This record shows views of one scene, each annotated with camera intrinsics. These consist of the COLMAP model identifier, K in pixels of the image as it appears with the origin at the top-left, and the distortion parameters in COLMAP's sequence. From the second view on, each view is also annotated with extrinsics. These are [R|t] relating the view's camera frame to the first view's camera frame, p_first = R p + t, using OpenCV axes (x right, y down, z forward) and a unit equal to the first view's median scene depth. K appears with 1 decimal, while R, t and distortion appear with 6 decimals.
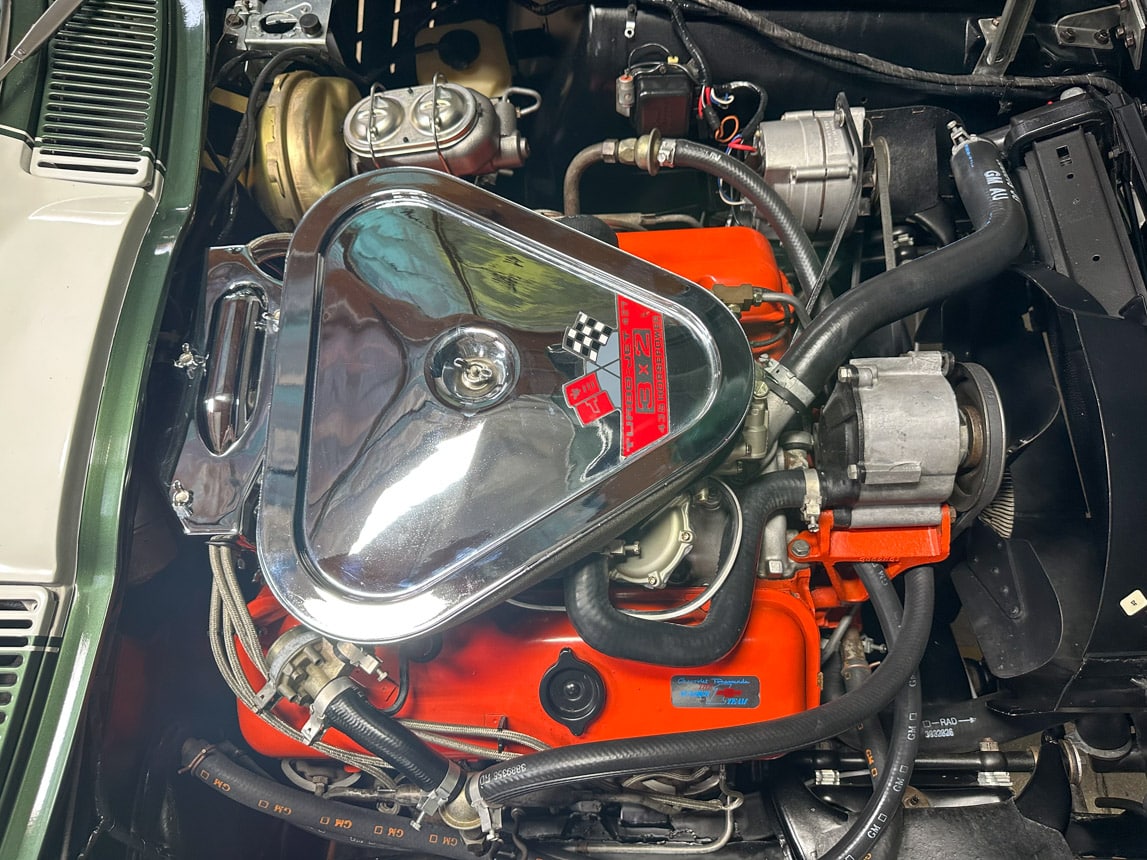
lens RADIAL K [[819.4, 0, 573.5], [0, 819.4, 430.0], [0, 0, 1]] dist [0.026947, -0.032473]
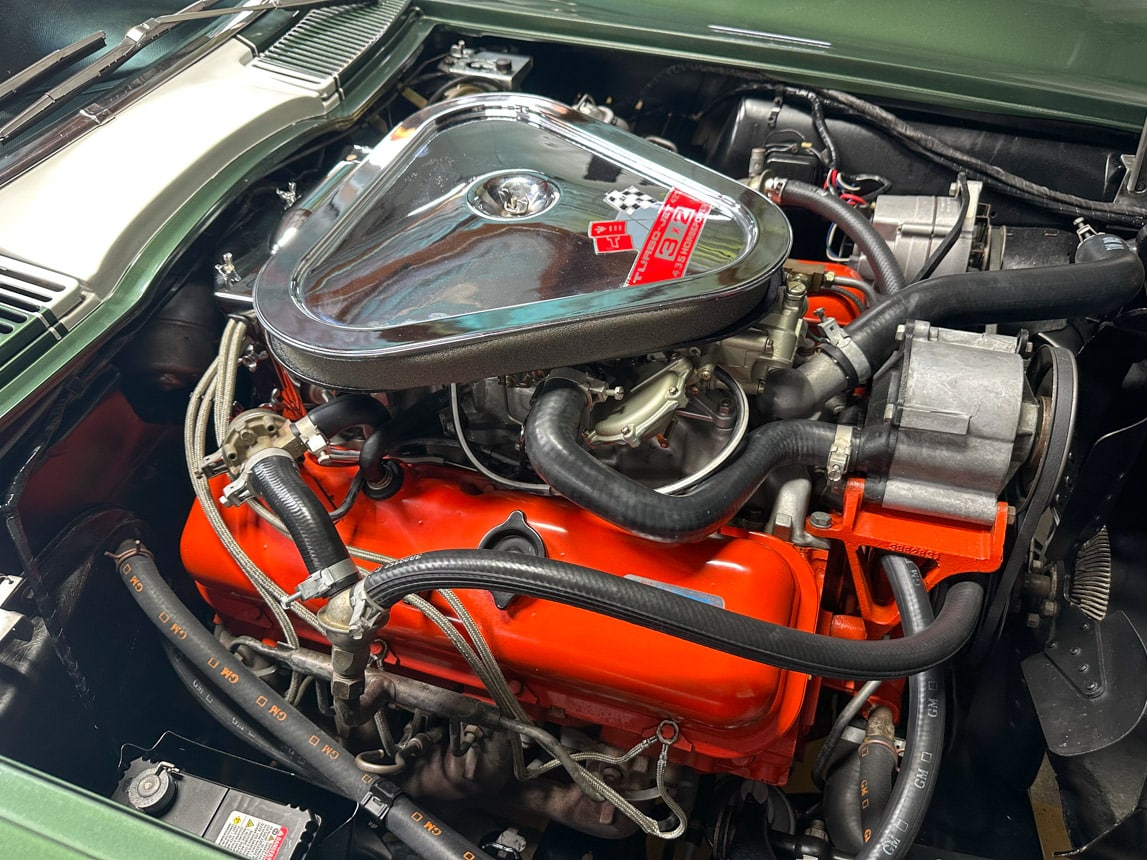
lens RADIAL K [[819.4, 0, 573.5], [0, 819.4, 430.0], [0, 0, 1]] dist [0.026947, -0.032473]
pose [[0.945008, 0.222648, -0.239557, 0.191234], [-0.295839, 0.894223, -0.335923, 0.374365], [0.139424, 0.388320, 0.910916, 0.128058]]
